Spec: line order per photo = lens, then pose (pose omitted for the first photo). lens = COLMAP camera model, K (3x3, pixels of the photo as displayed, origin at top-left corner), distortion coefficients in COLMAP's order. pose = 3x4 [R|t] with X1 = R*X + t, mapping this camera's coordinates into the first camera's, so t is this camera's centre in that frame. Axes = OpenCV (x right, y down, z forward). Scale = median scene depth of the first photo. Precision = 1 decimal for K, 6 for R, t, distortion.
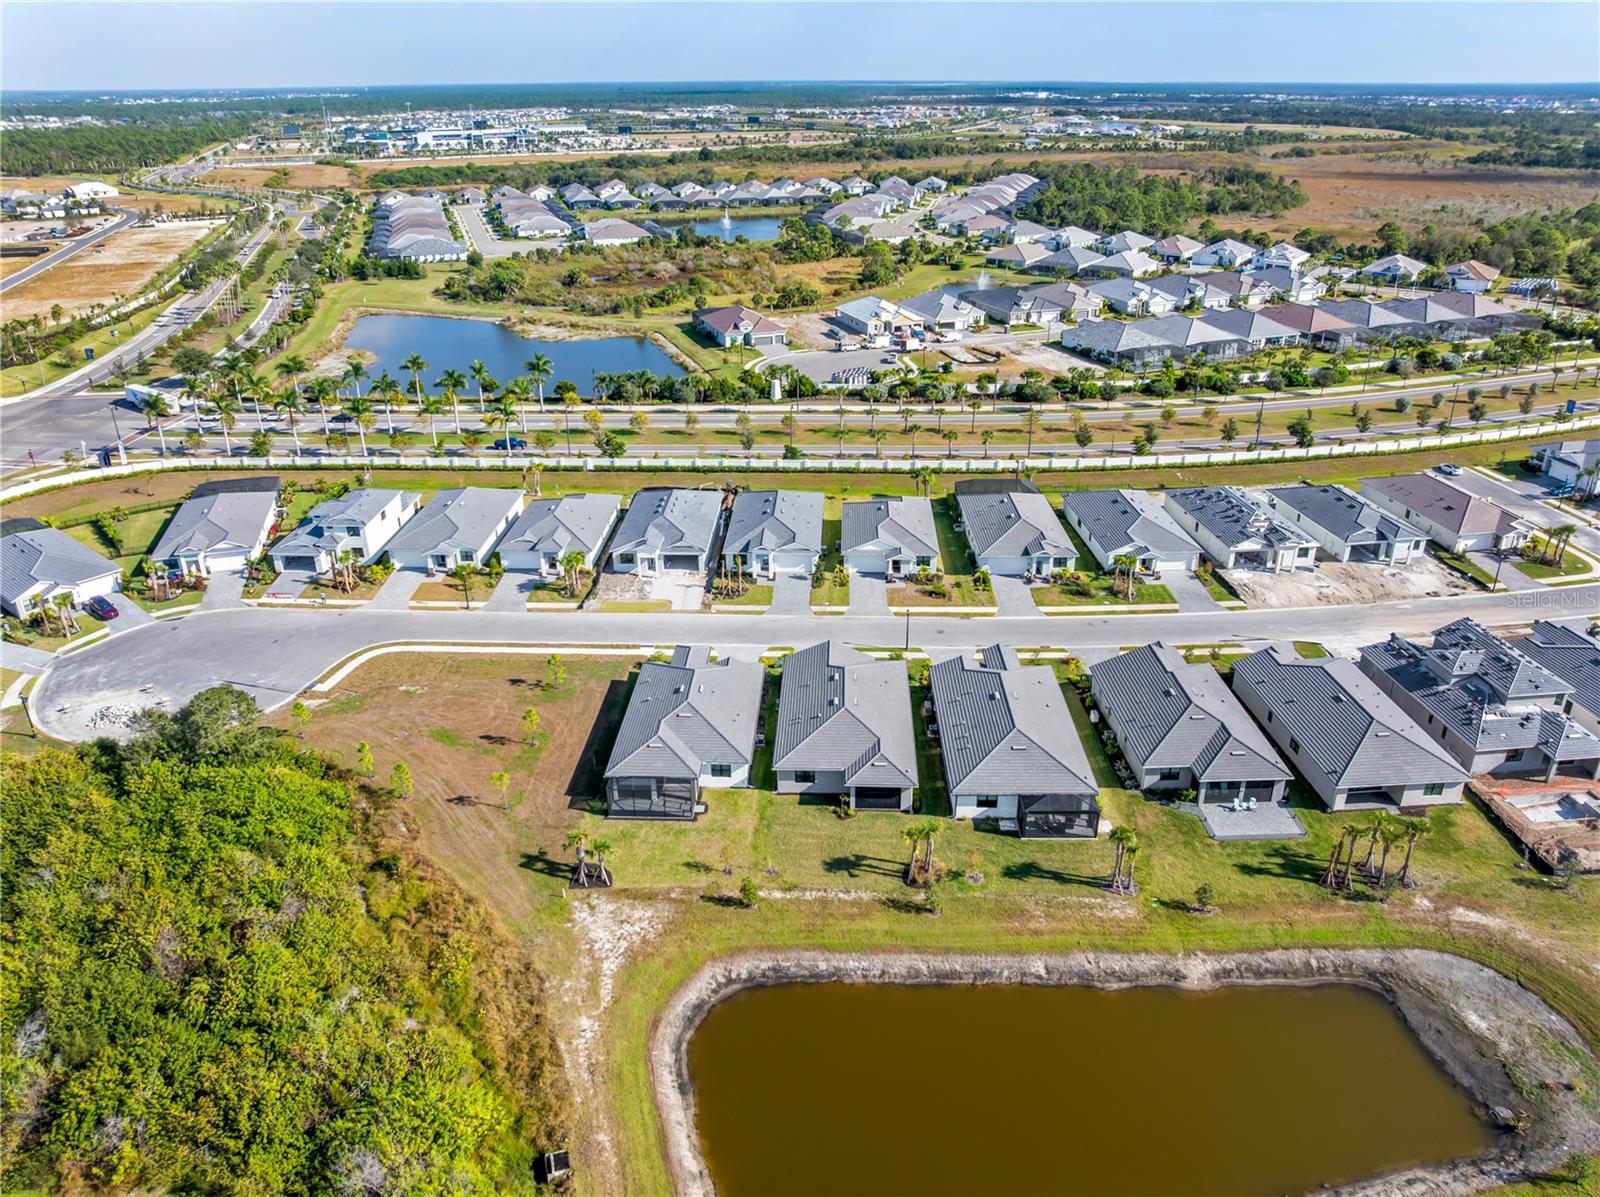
lens RADIAL K [[1142.5, 0, 800.0], [0, 1142.5, 598.5], [0, 0, 1]] dist [-0.025858, -0.005444]
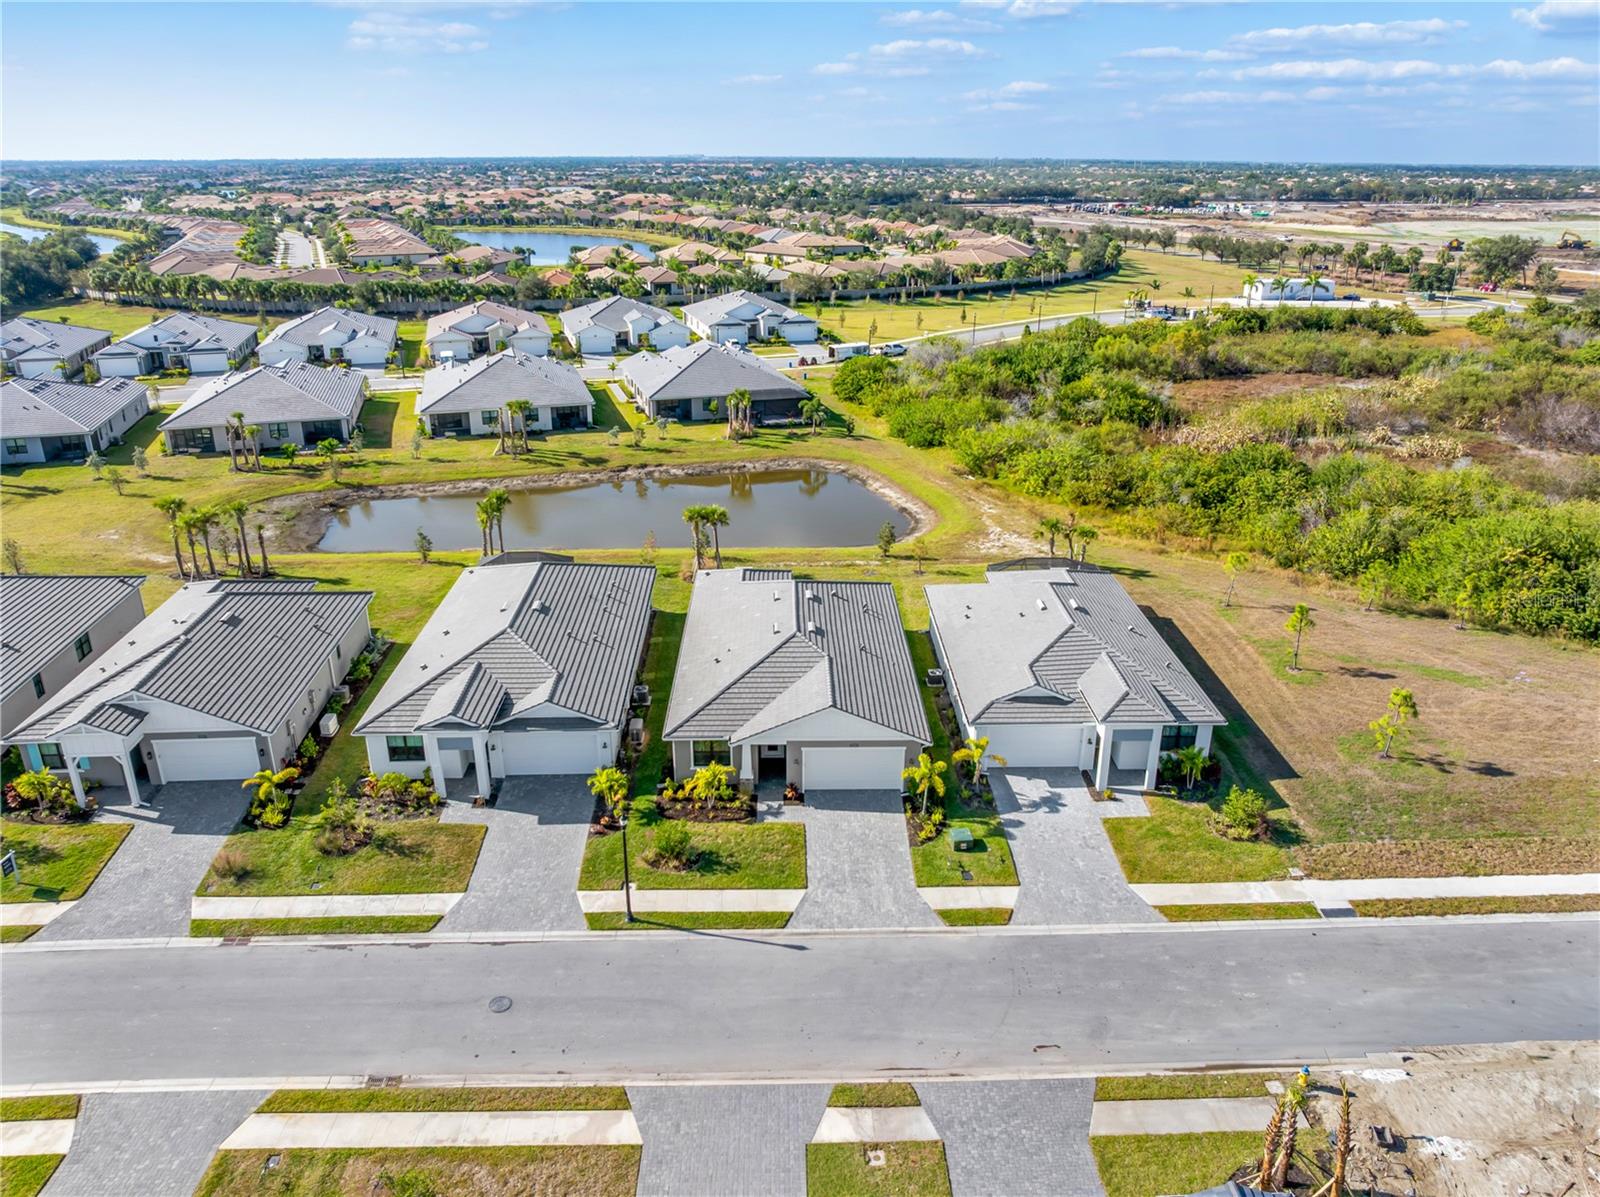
lens RADIAL K [[1139.2, 0, 840.7], [0, 1139.2, 595.5], [0, 0, 1]] dist [-0.045317, -0.001267]
pose [[-0.996035, 0.033704, -0.082327, 0.062161], [-0.035963, 0.693902, 0.719171, -0.334427], [0.081365, 0.719281, -0.689938, 1.369175]]
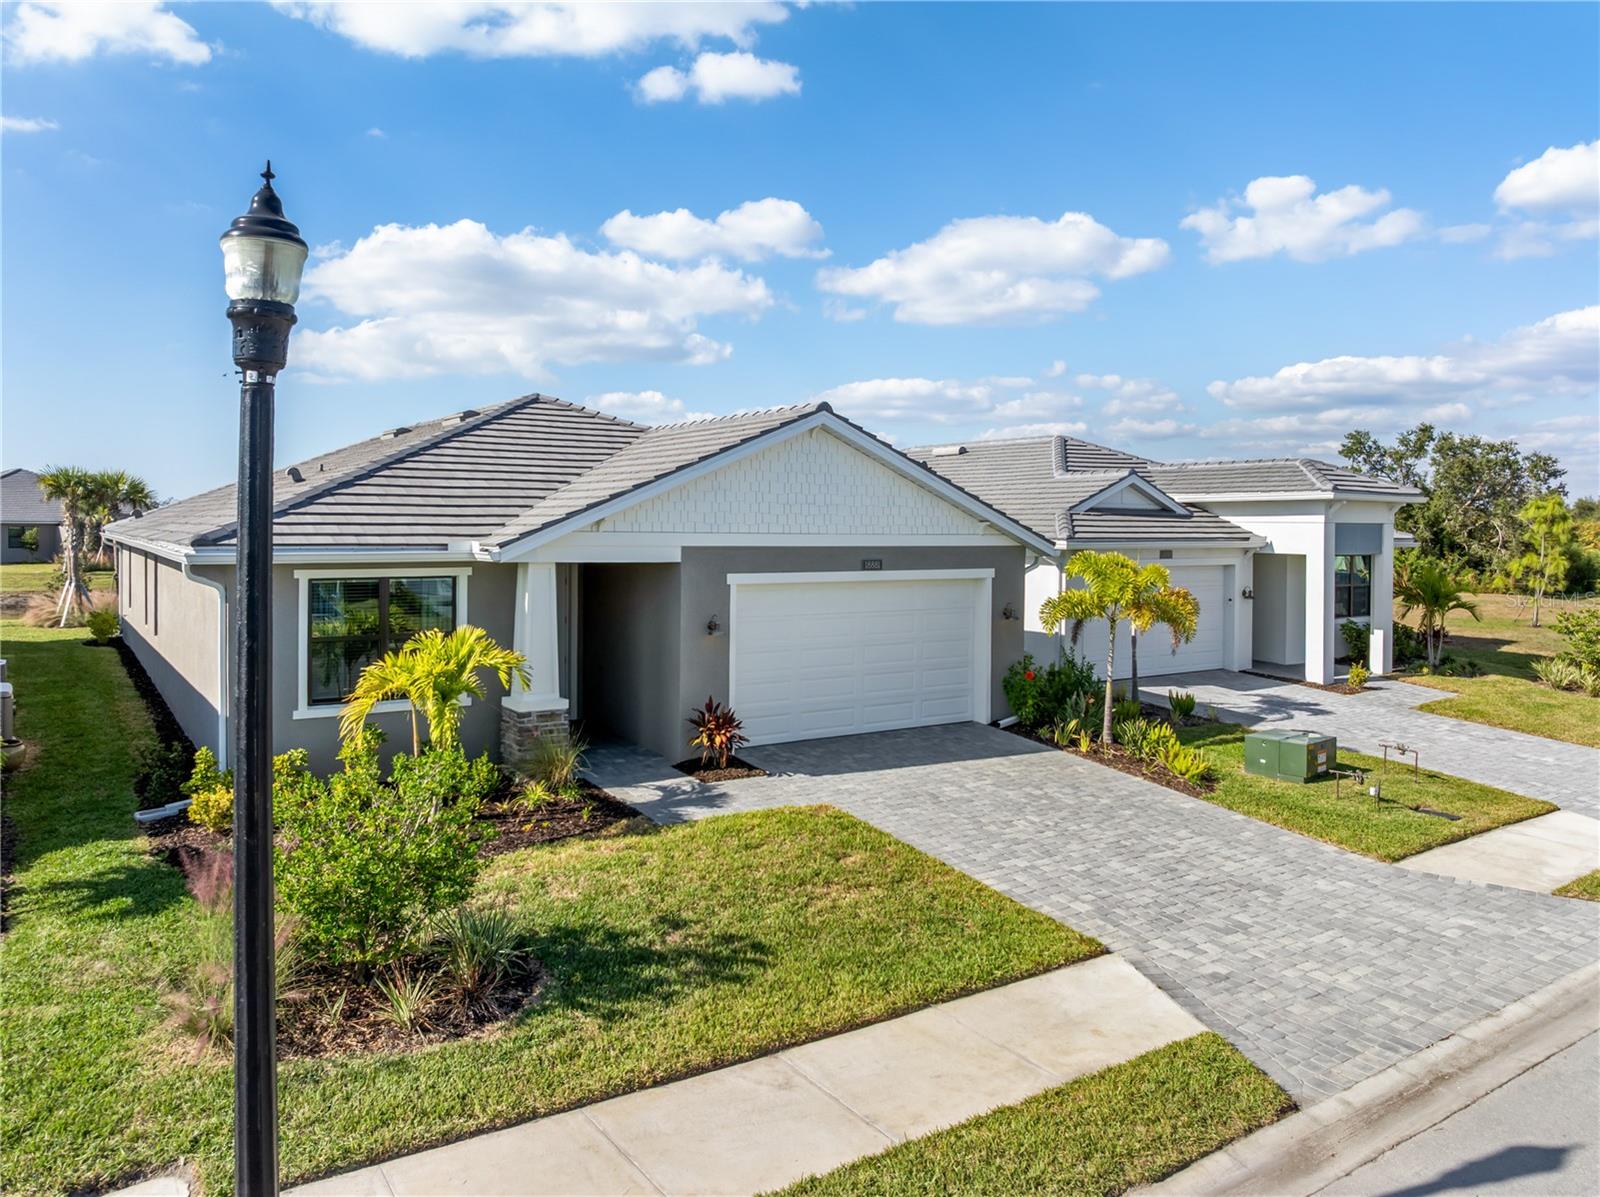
lens RADIAL K [[1142.5, 0, 800.0], [0, 1142.5, 598.5], [0, 0, 1]] dist [-0.025858, -0.005444]
pose [[-0.791923, 0.033218, -0.609717, 0.118999], [-0.262784, 0.882782, 0.389409, 0.002674], [0.551183, 0.468606, -0.690366, 1.185071]]
